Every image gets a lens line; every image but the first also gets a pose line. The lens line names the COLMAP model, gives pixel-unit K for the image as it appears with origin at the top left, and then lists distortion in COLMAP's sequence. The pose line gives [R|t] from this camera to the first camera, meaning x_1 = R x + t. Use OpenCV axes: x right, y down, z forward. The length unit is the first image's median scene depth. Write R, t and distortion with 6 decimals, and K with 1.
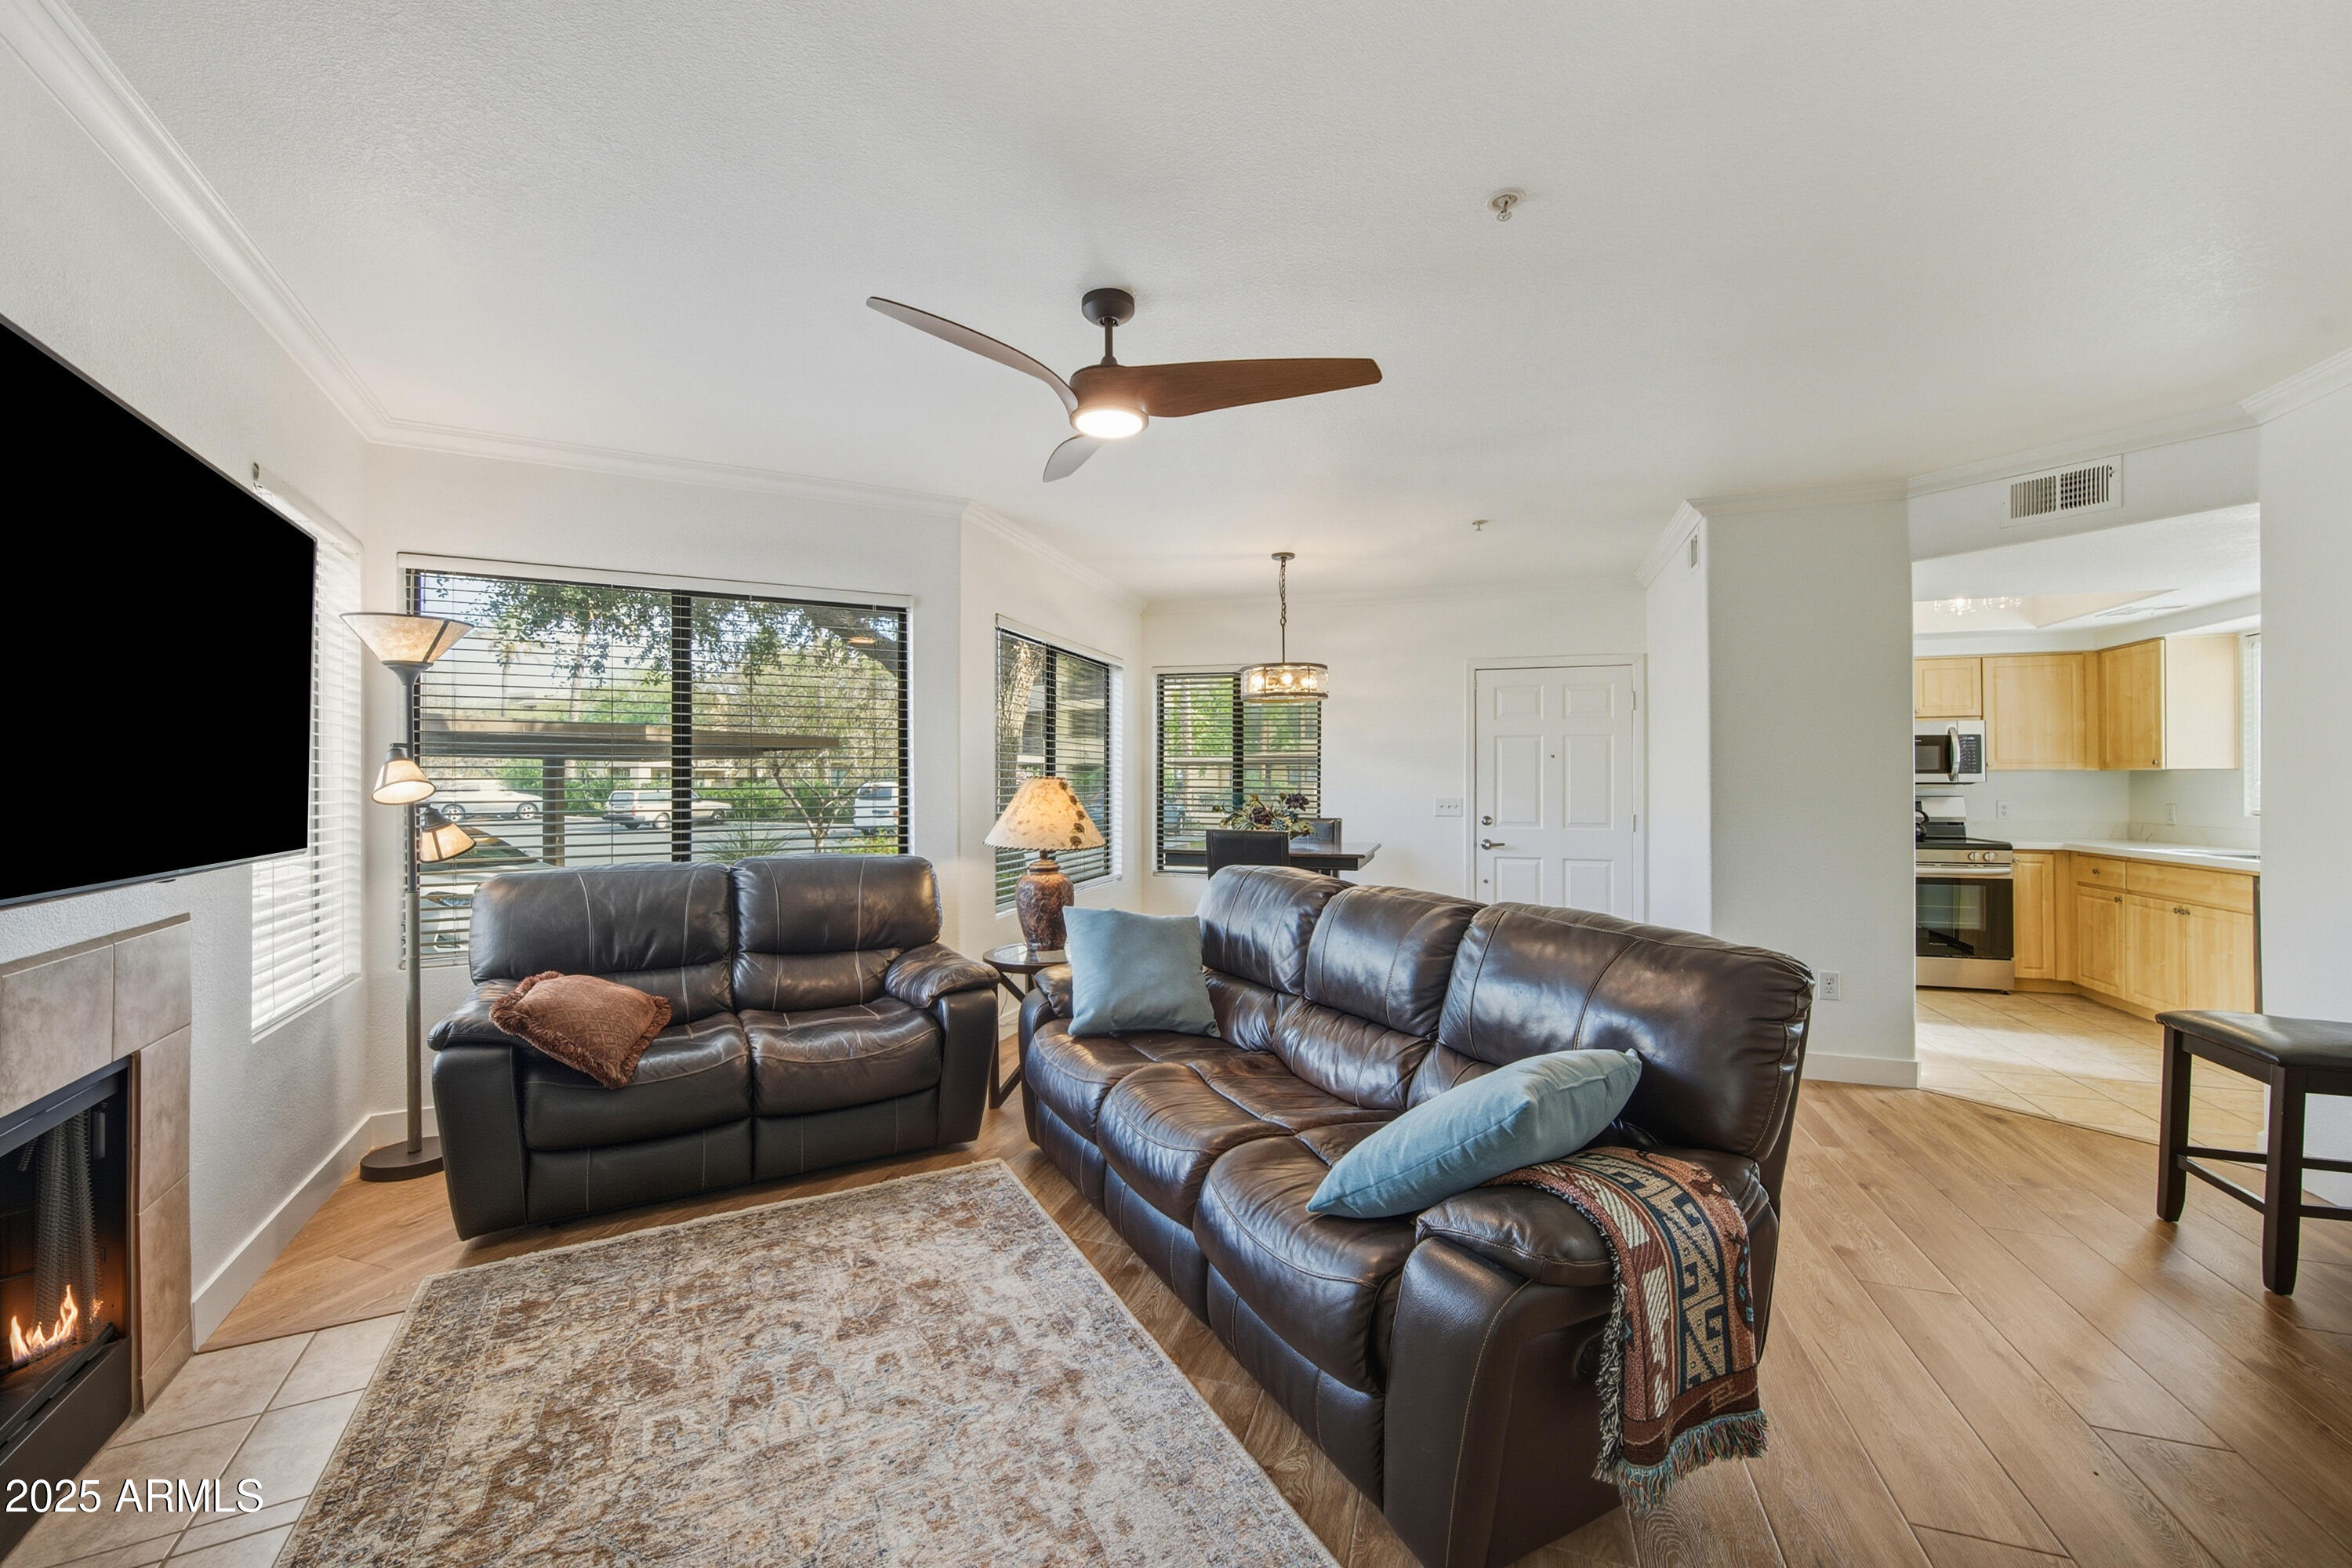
lens RADIAL K [[930.6, 0, 1165.9], [0, 930.6, 777.3], [0, 0, 1]] dist [-0.000538, -0.000017]
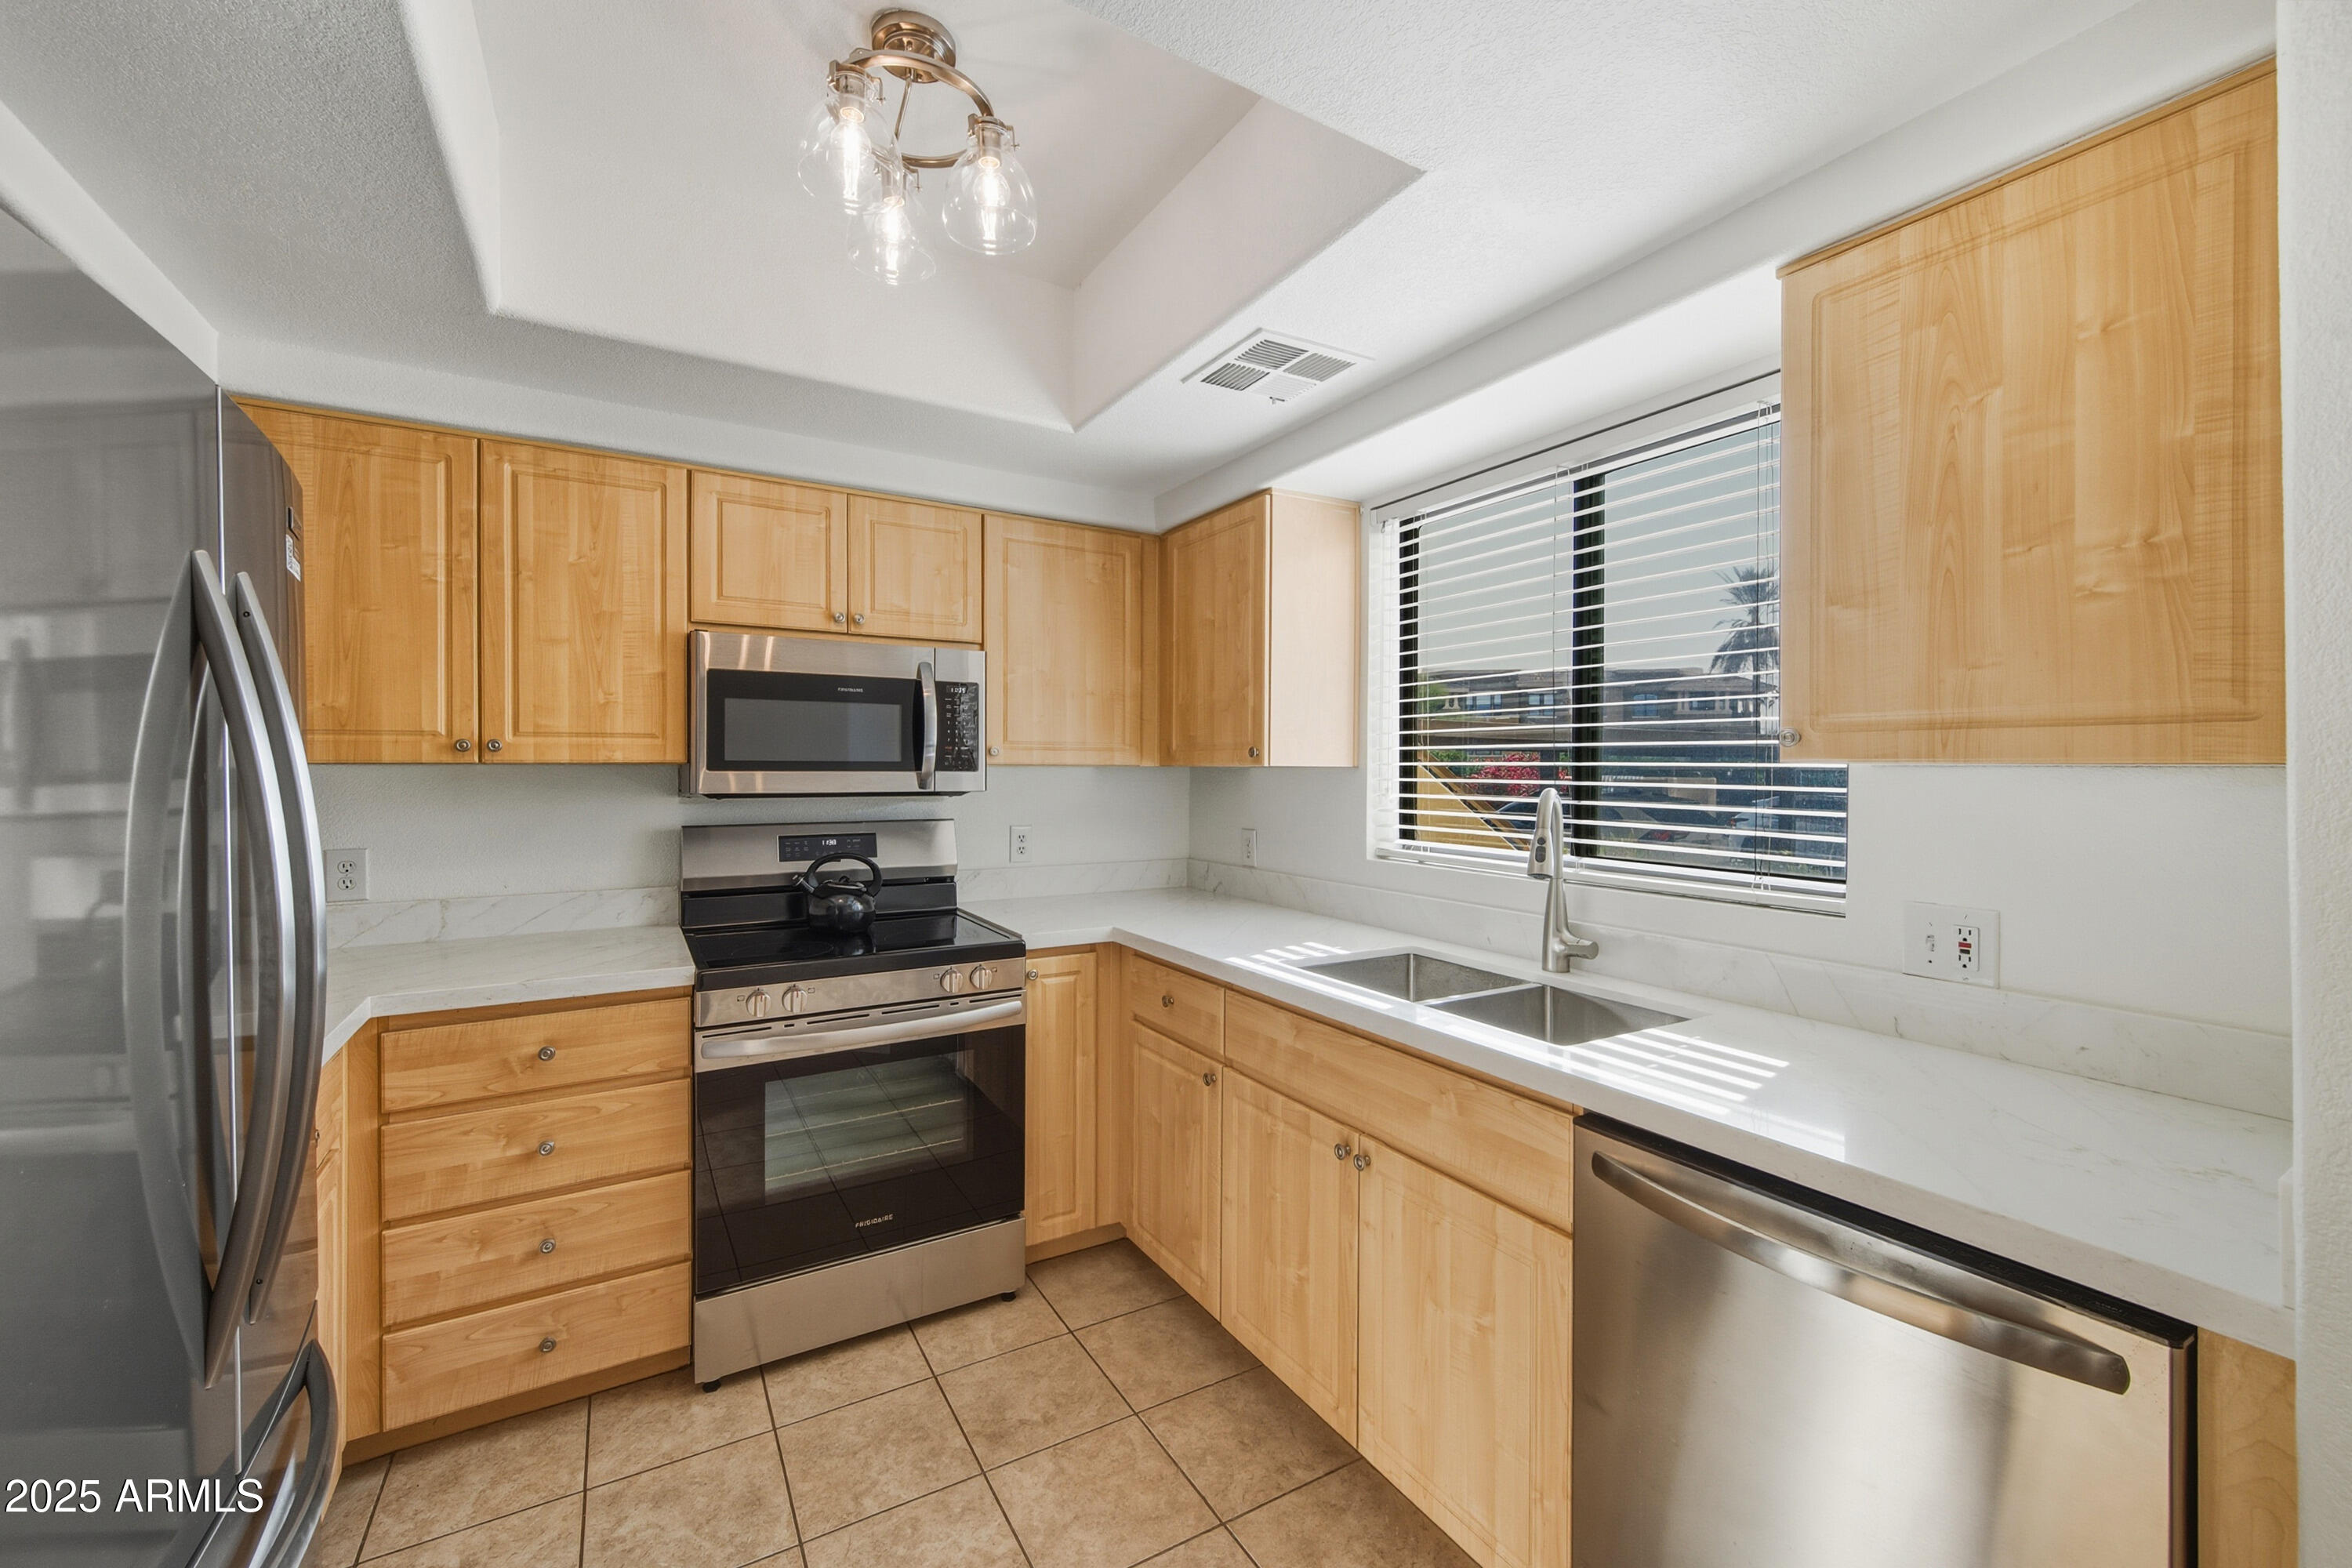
lens RADIAL K [[930.6, 0, 1175.7], [0, 930.6, 773.8], [0, 0, 1]] dist [-0.000538, -0.000017]
pose [[0.651617, -0.001903, 0.758546, 0.636186], [-0.011303, 0.999861, 0.012218, -0.009933], [-0.758464, -0.016536, 0.651505, 0.676628]]
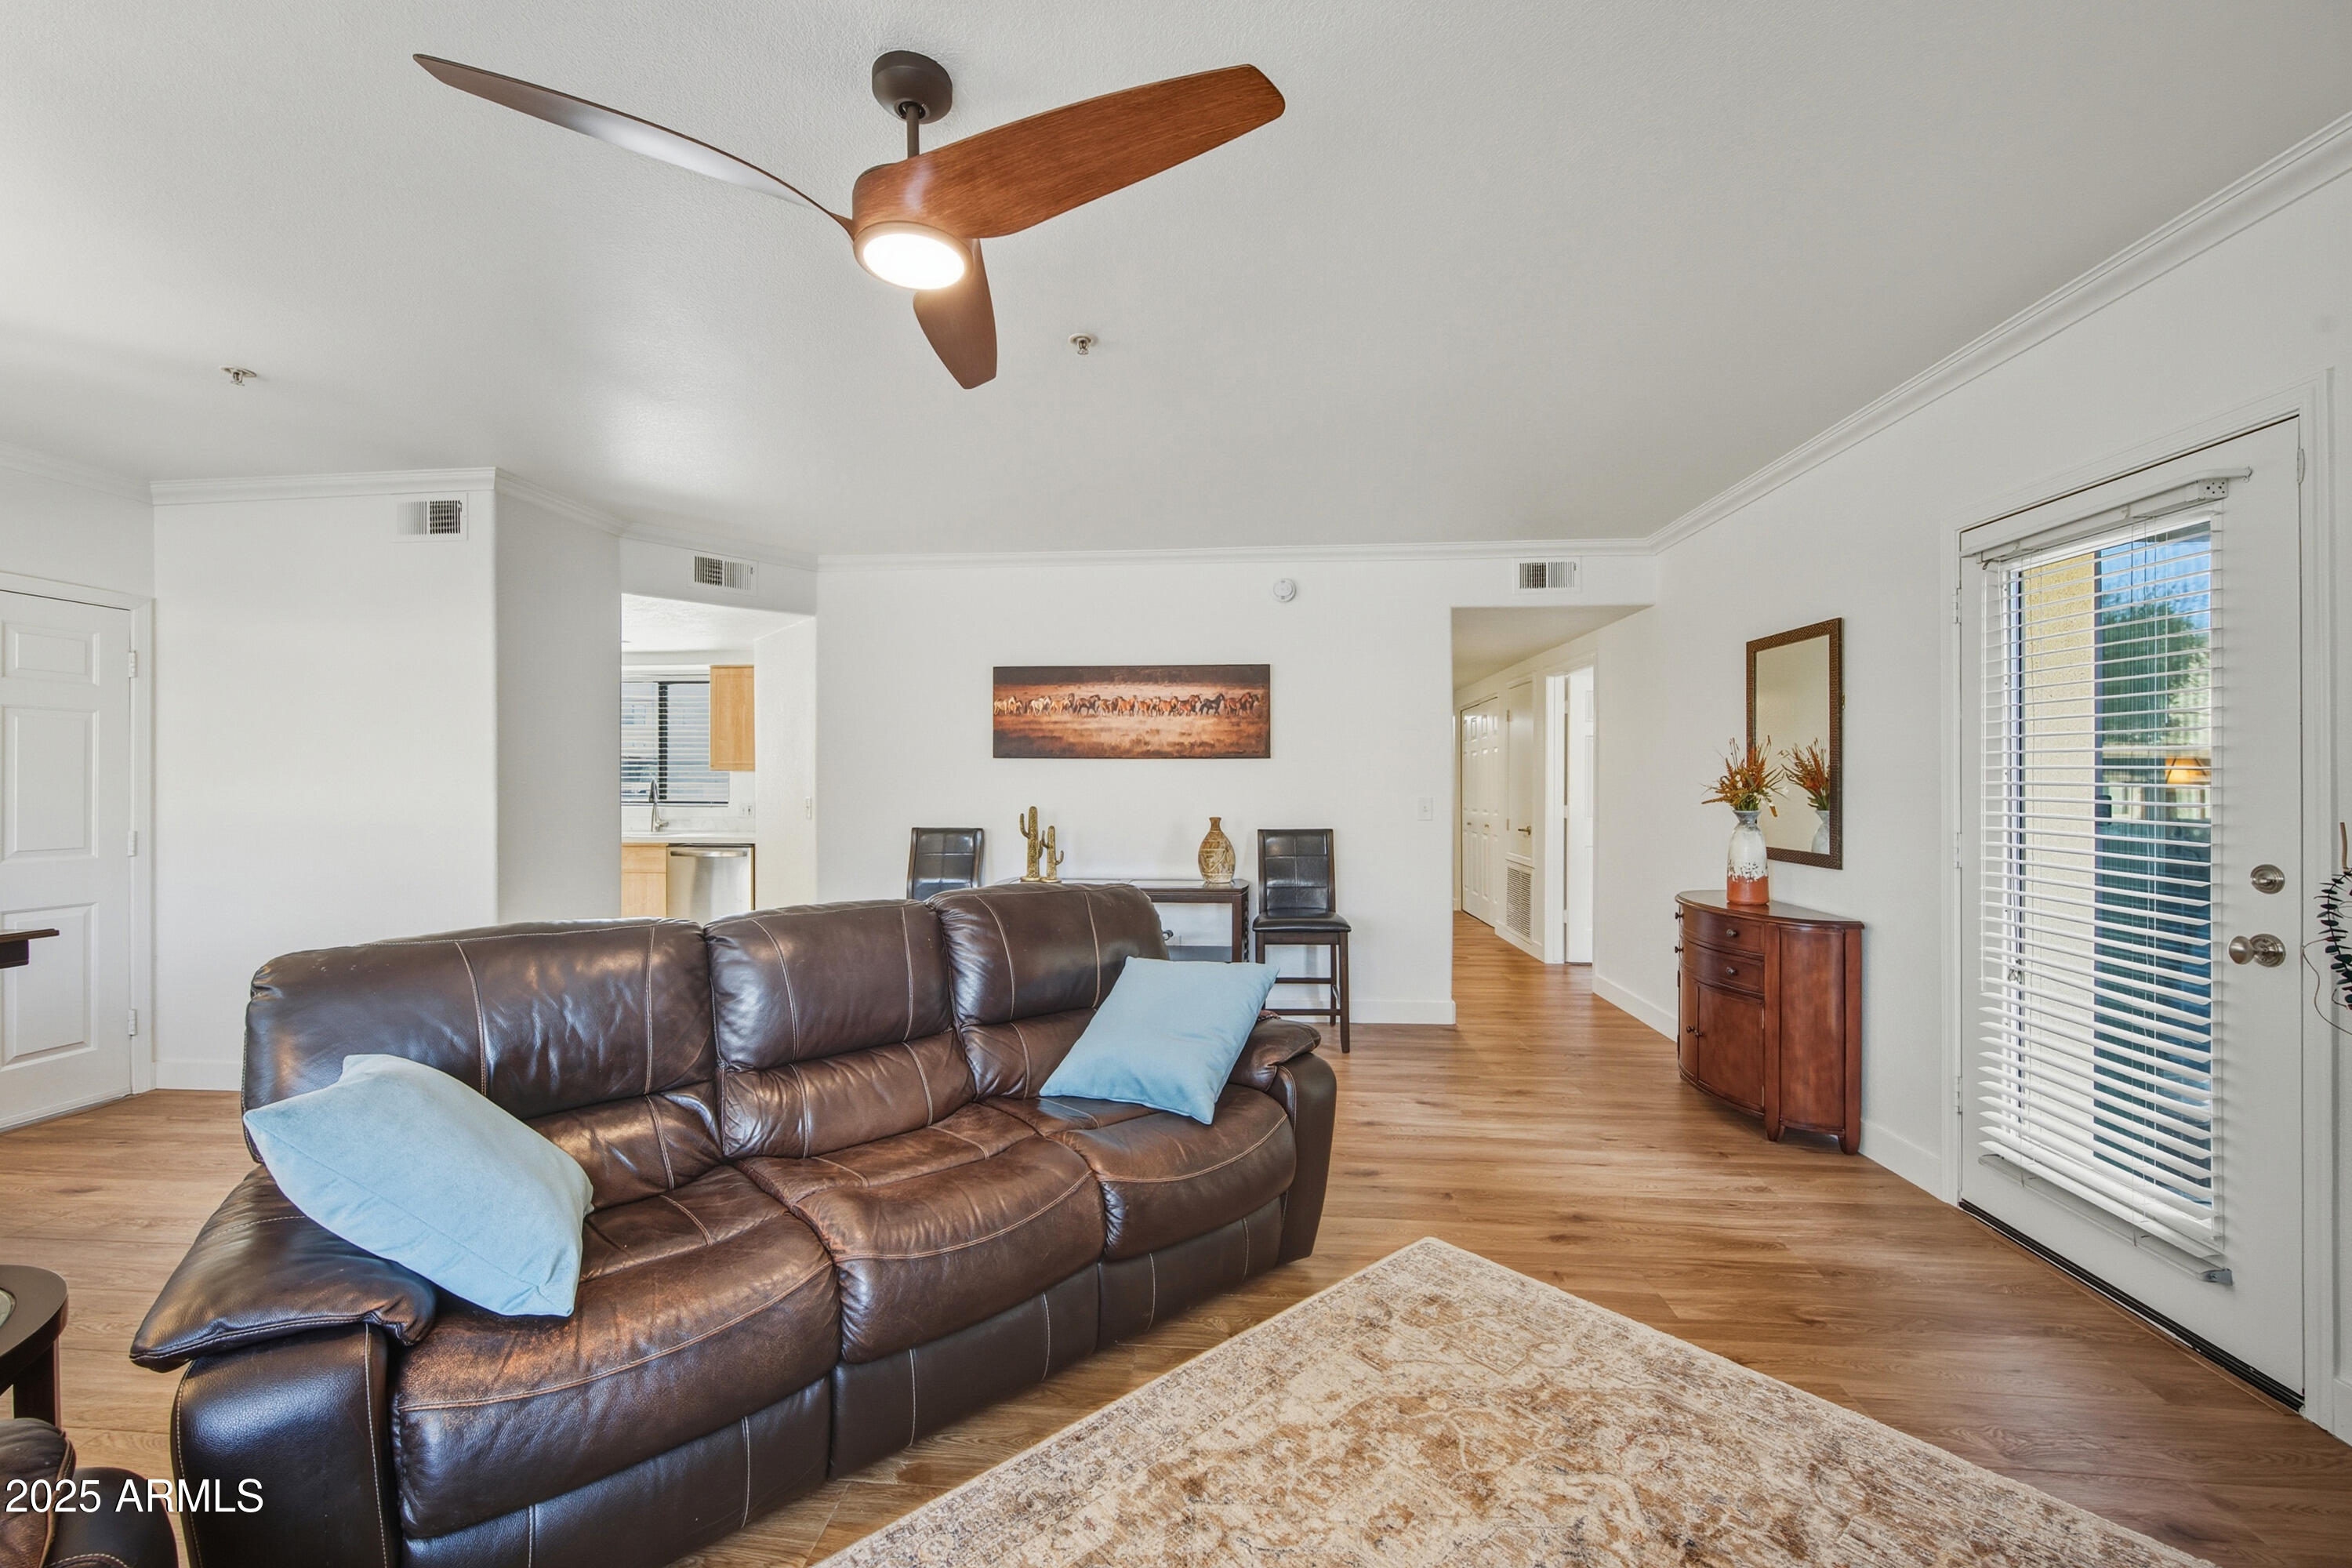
lens RADIAL K [[930.6, 0, 1166.1], [0, 930.6, 783.4], [0, 0, 1]] dist [-0.000538, -0.000017]
pose [[-0.233213, 0.000807, 0.972425, -0.338225], [-0.004941, 0.999986, -0.002015, 0.002789], [-0.972413, -0.005275, -0.233206, 0.431503]]
